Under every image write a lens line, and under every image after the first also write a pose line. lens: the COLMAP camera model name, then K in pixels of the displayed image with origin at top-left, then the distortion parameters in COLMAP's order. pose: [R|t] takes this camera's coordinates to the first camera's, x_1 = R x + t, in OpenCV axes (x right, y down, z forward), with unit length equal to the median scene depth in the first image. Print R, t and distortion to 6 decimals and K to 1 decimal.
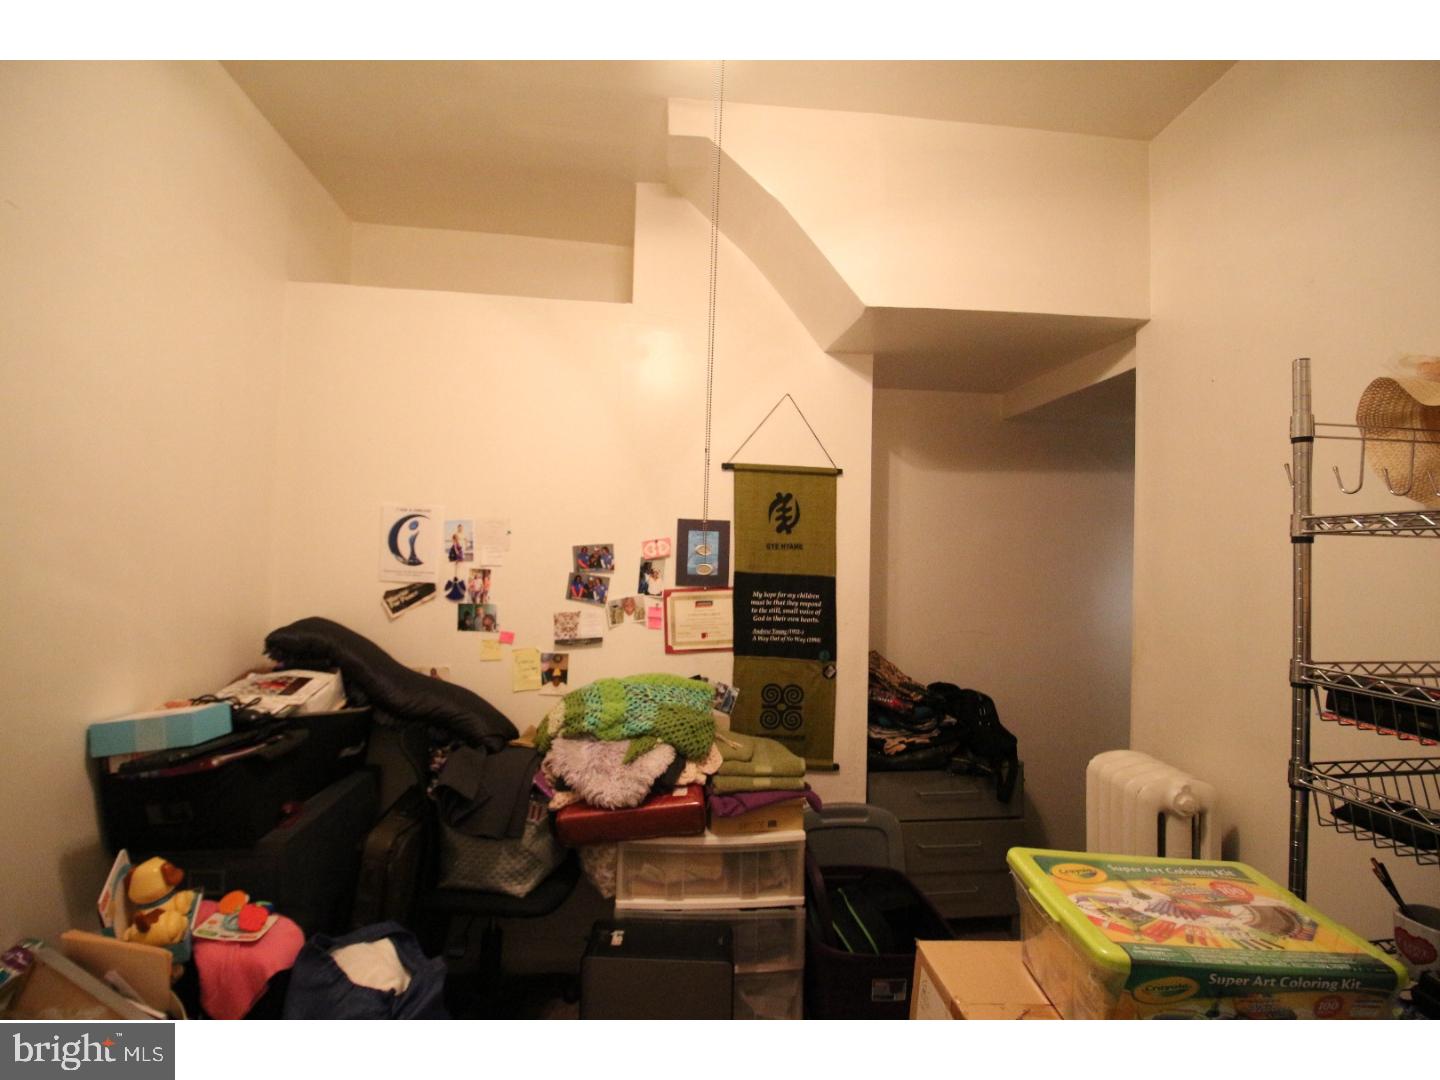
lens RADIAL K [[668.7, 0, 701.3], [0, 668.7, 543.5], [0, 0, 1]] dist [0.000867, -0.012810]
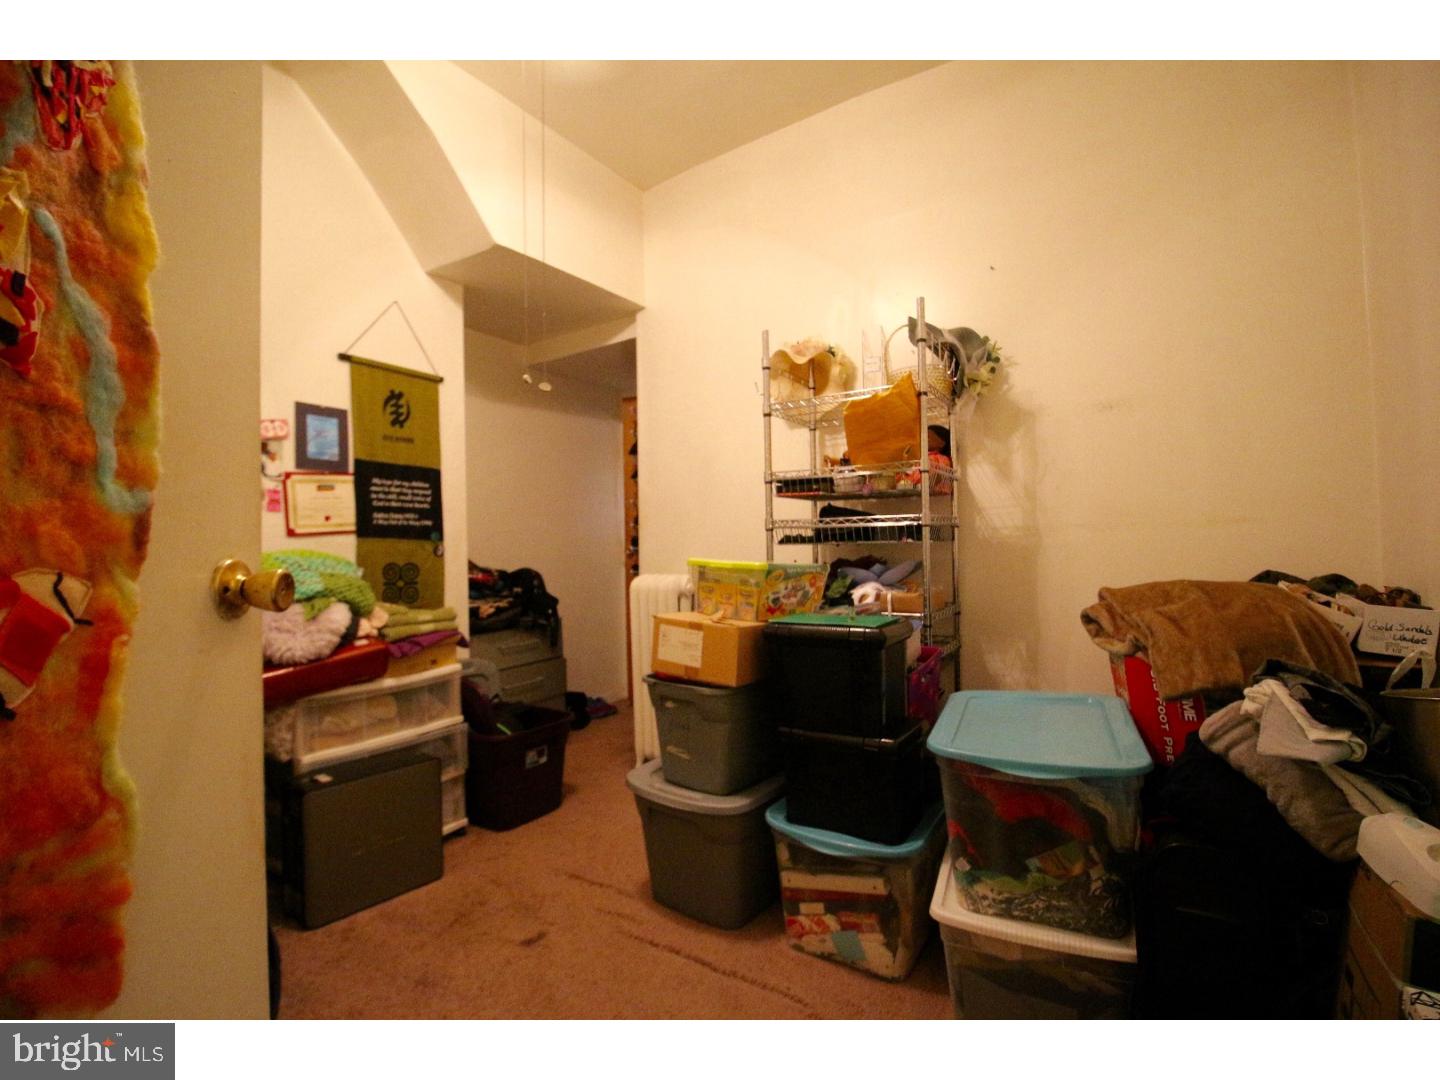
lens RADIAL K [[668.7, 0, 701.3], [0, 668.7, 543.5], [0, 0, 1]] dist [0.000867, -0.012810]
pose [[0.636464, -0.034108, 0.770552, -0.419694], [0.020040, 0.999416, 0.027686, 0.158109], [-0.771046, -0.002179, 0.636775, -0.095873]]
